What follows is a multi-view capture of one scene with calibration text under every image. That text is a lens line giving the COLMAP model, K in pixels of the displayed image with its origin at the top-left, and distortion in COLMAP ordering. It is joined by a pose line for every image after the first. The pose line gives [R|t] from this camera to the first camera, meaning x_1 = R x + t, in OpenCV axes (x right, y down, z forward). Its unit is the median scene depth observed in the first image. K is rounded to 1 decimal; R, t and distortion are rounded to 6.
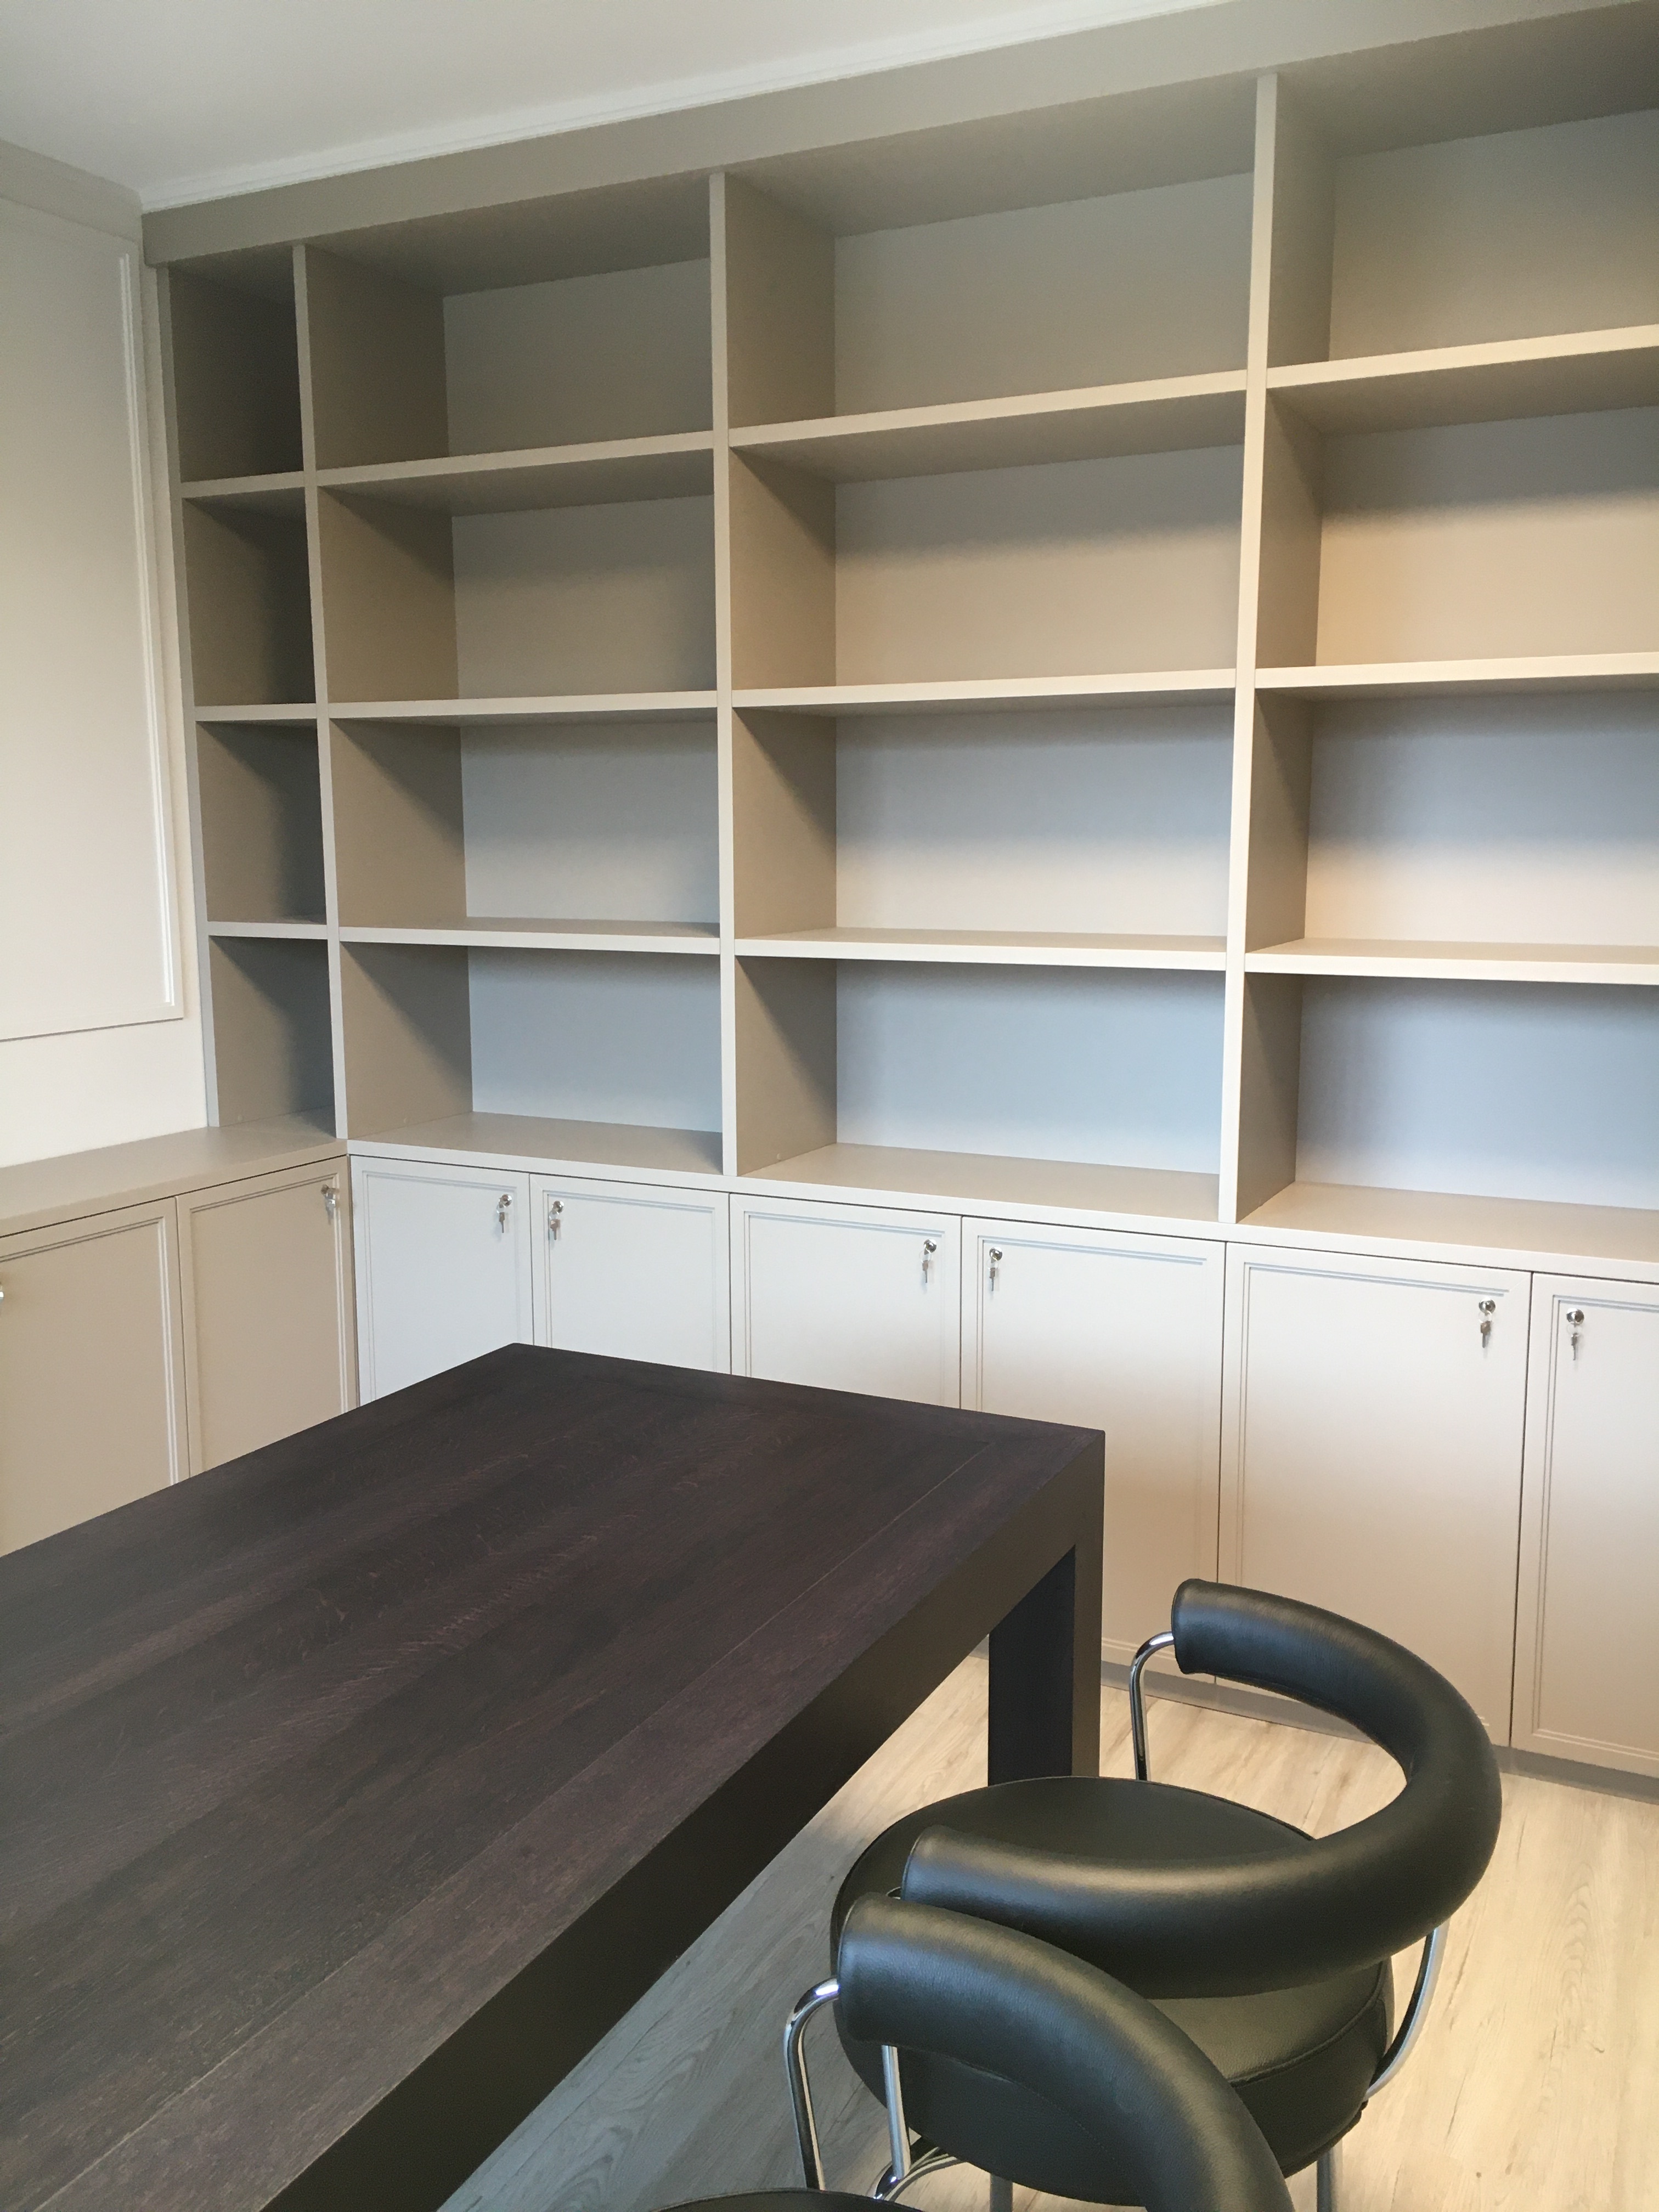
lens RADIAL K [[1889.6, 0, 823.7], [0, 1889.6, 1085.5], [0, 0, 1]] dist [0.060143, -0.055231]
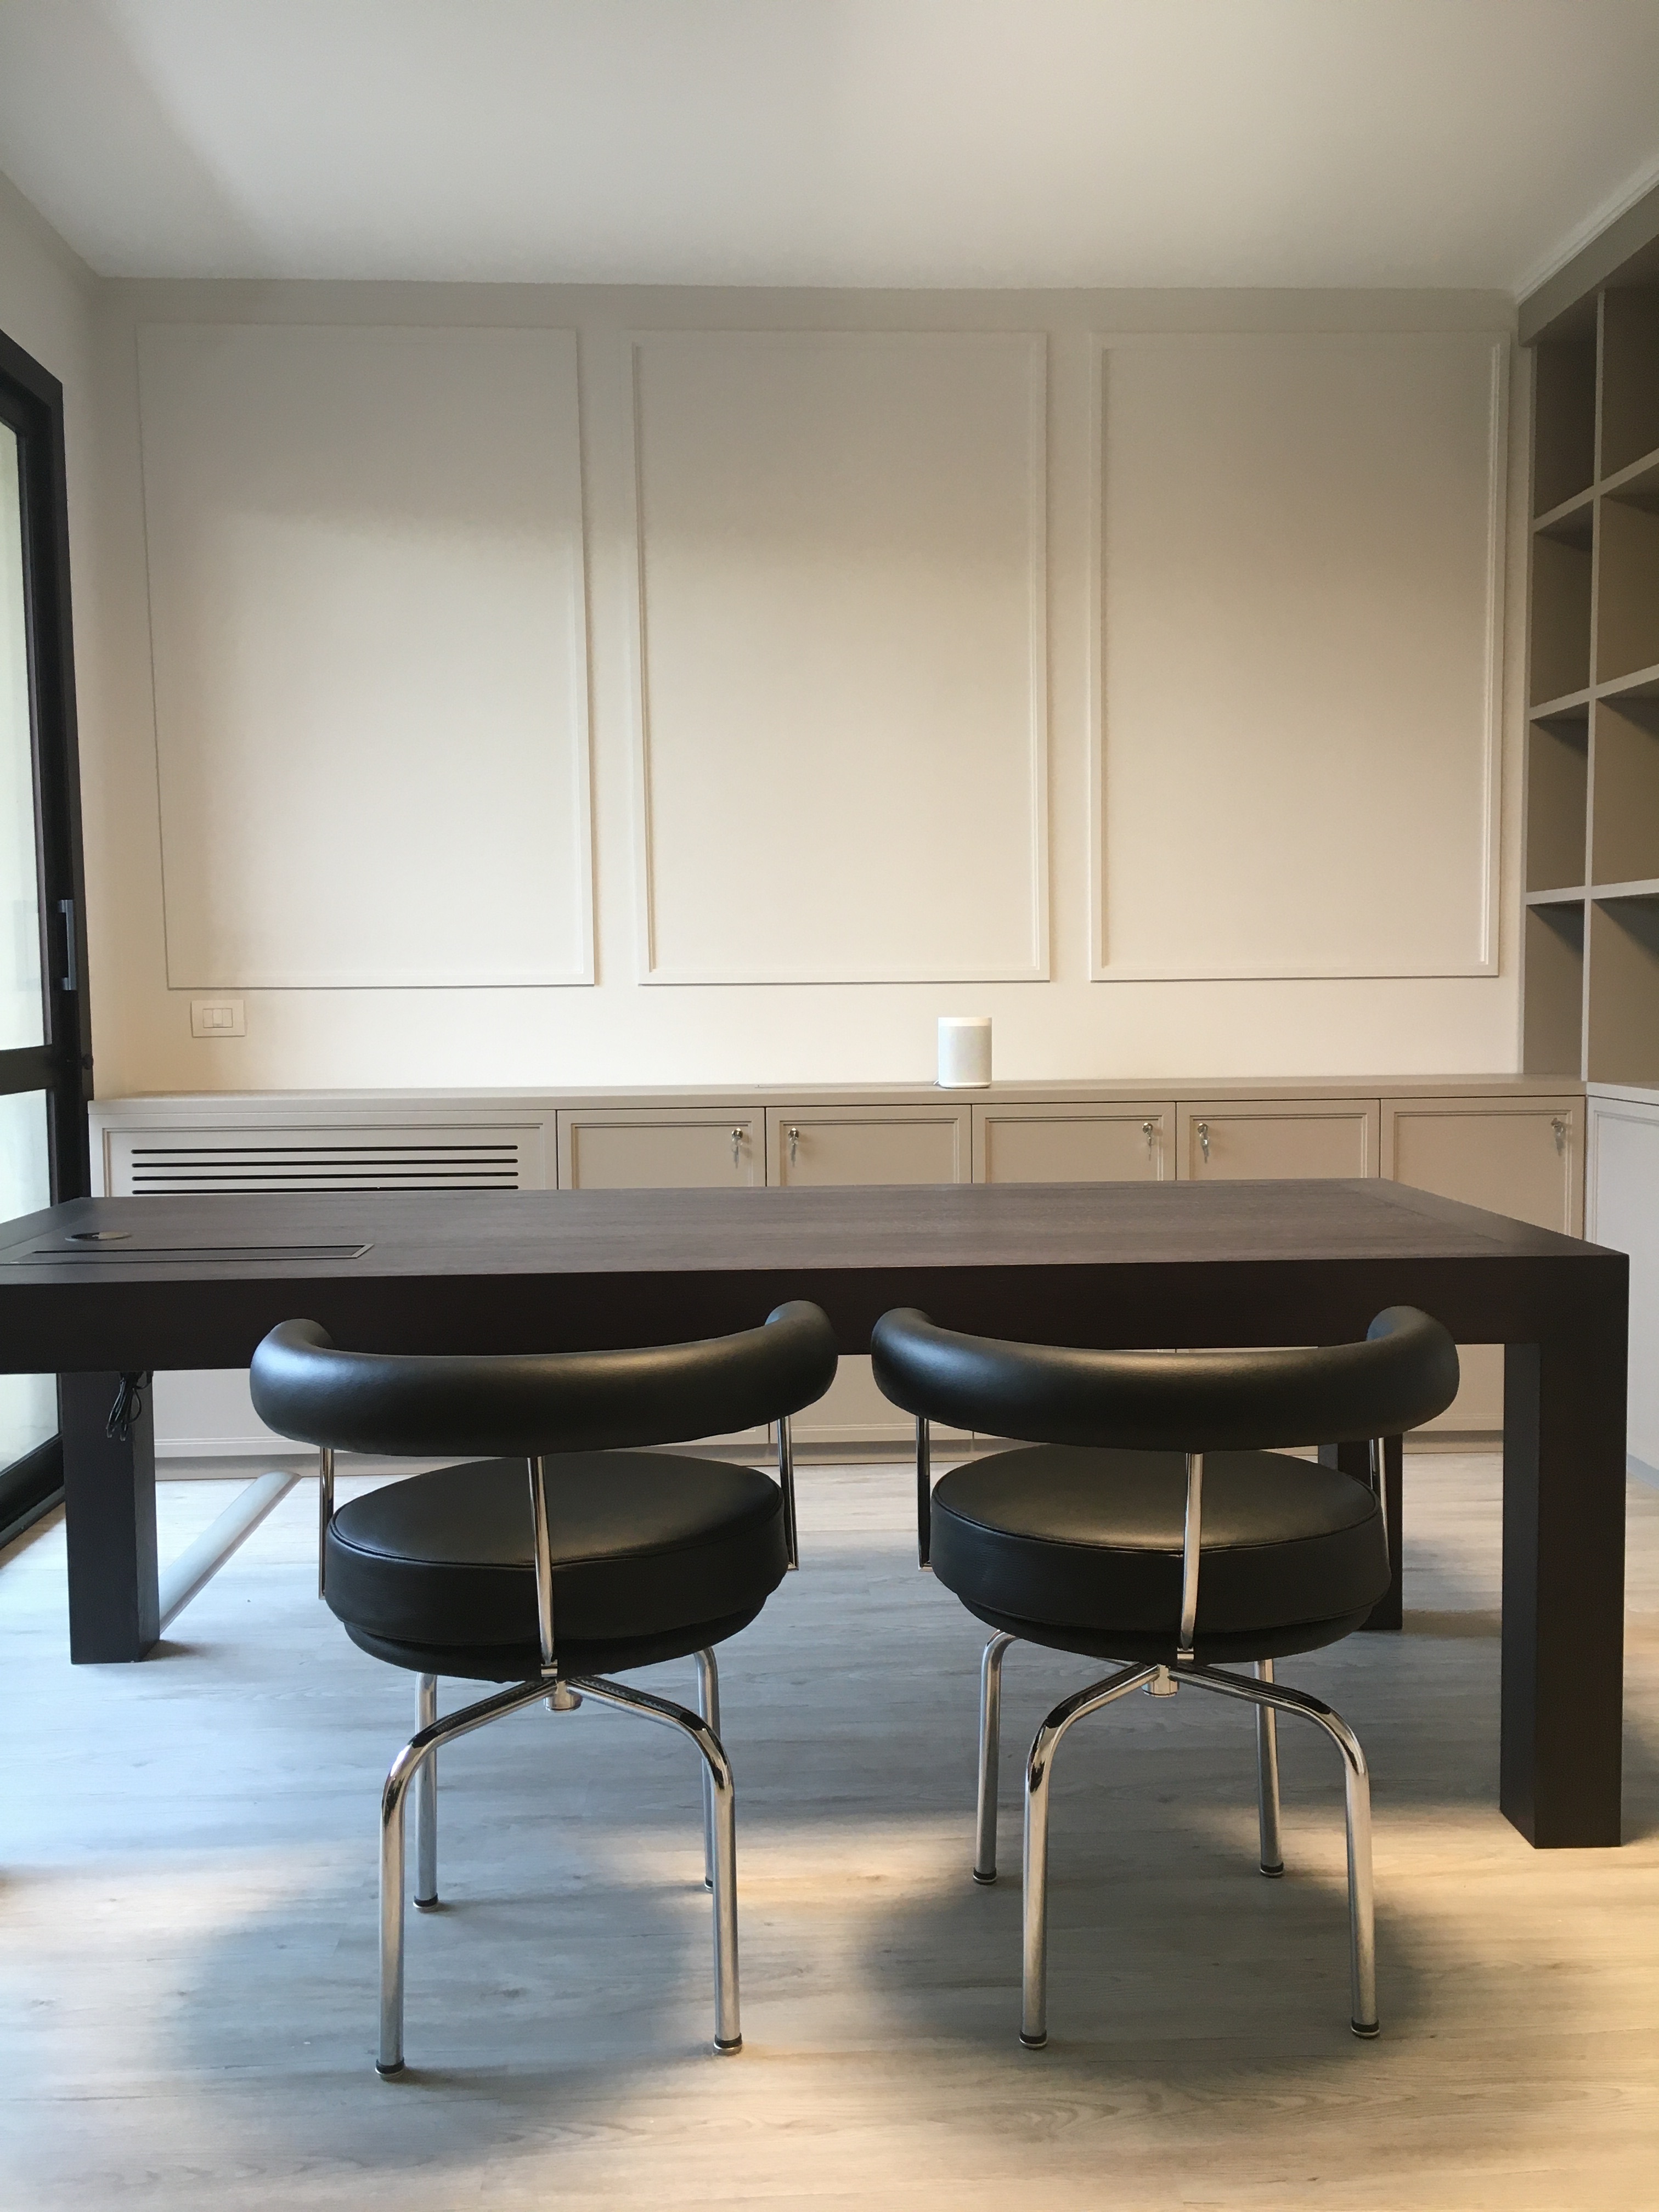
lens RADIAL K [[1889.6, 0, 822.1], [0, 1889.6, 1107.7], [0, 0, 1]] dist [0.060143, -0.055231]
pose [[0.479538, 0.053181, -0.875908, 0.506048], [-0.111545, 0.993759, -0.000732, 0.095080], [0.870403, 0.098054, 0.482477, 0.089371]]
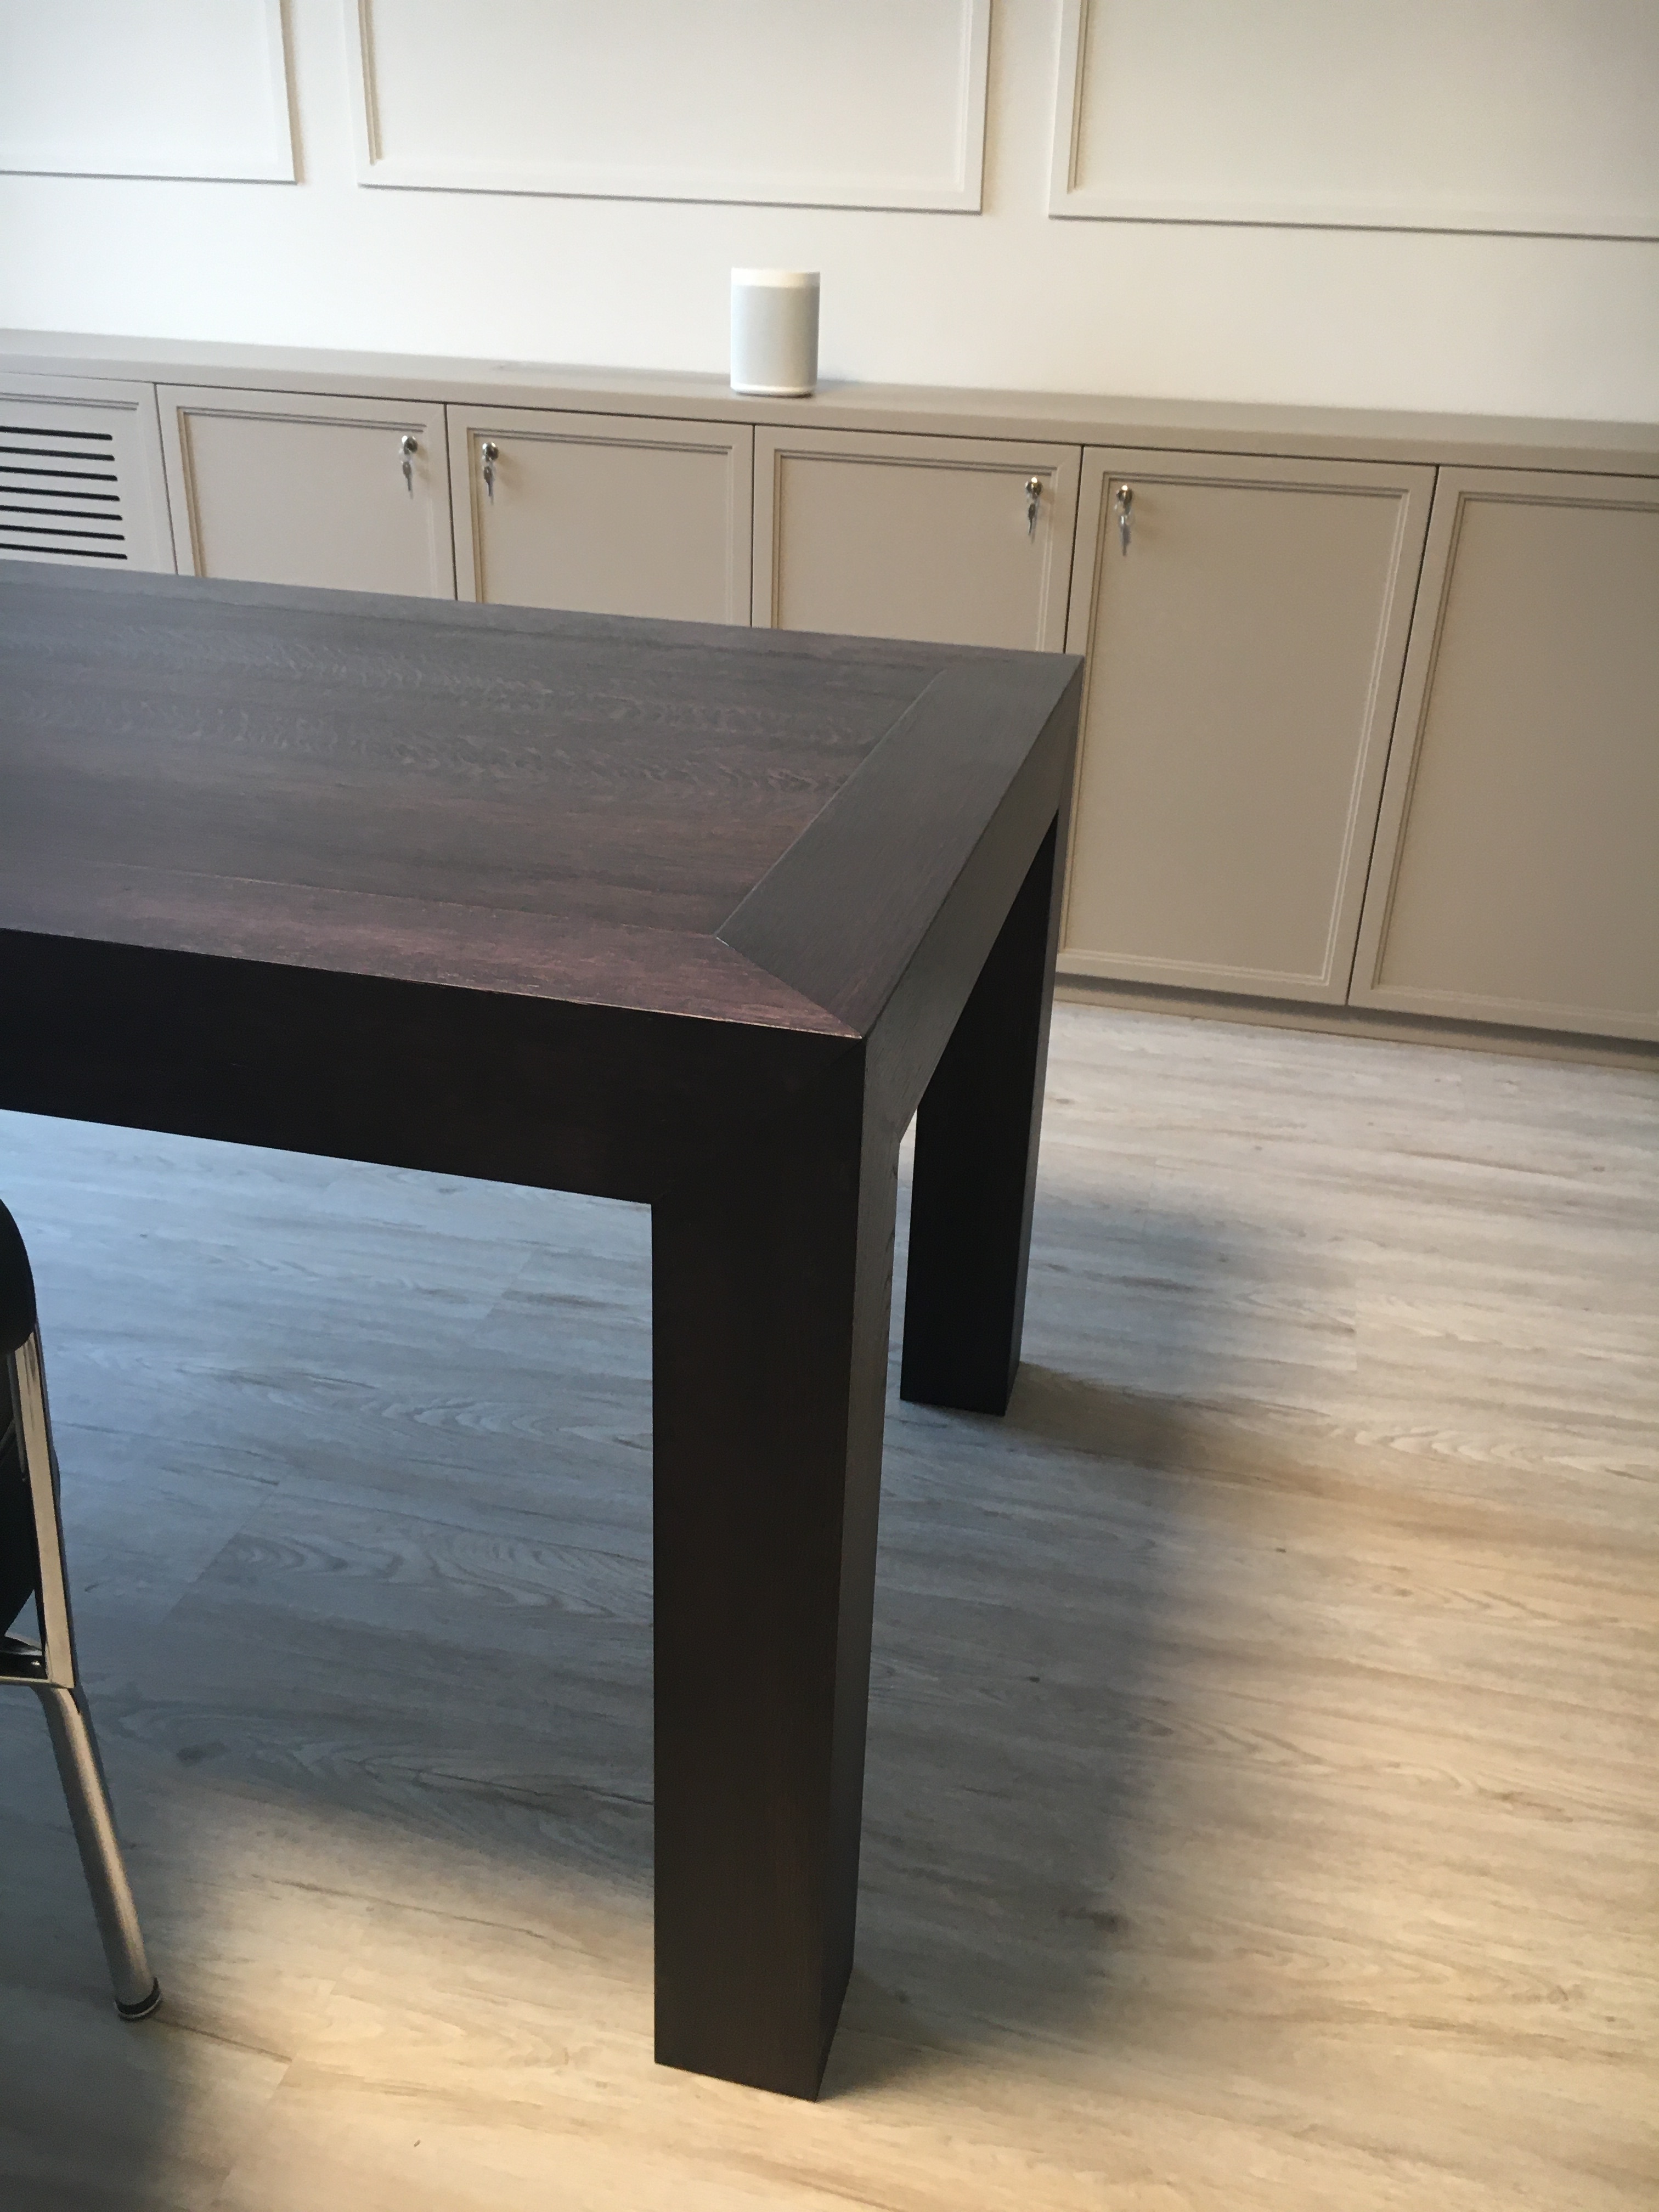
lens RADIAL K [[1889.6, 0, 830.8], [0, 1889.6, 1105.1], [0, 0, 1]] dist [0.060143, -0.055231]
pose [[0.213608, 0.427734, -0.878302, 0.304430], [-0.169712, 0.901630, 0.397820, 0.025860], [0.962065, 0.064081, 0.265187, 0.553970]]
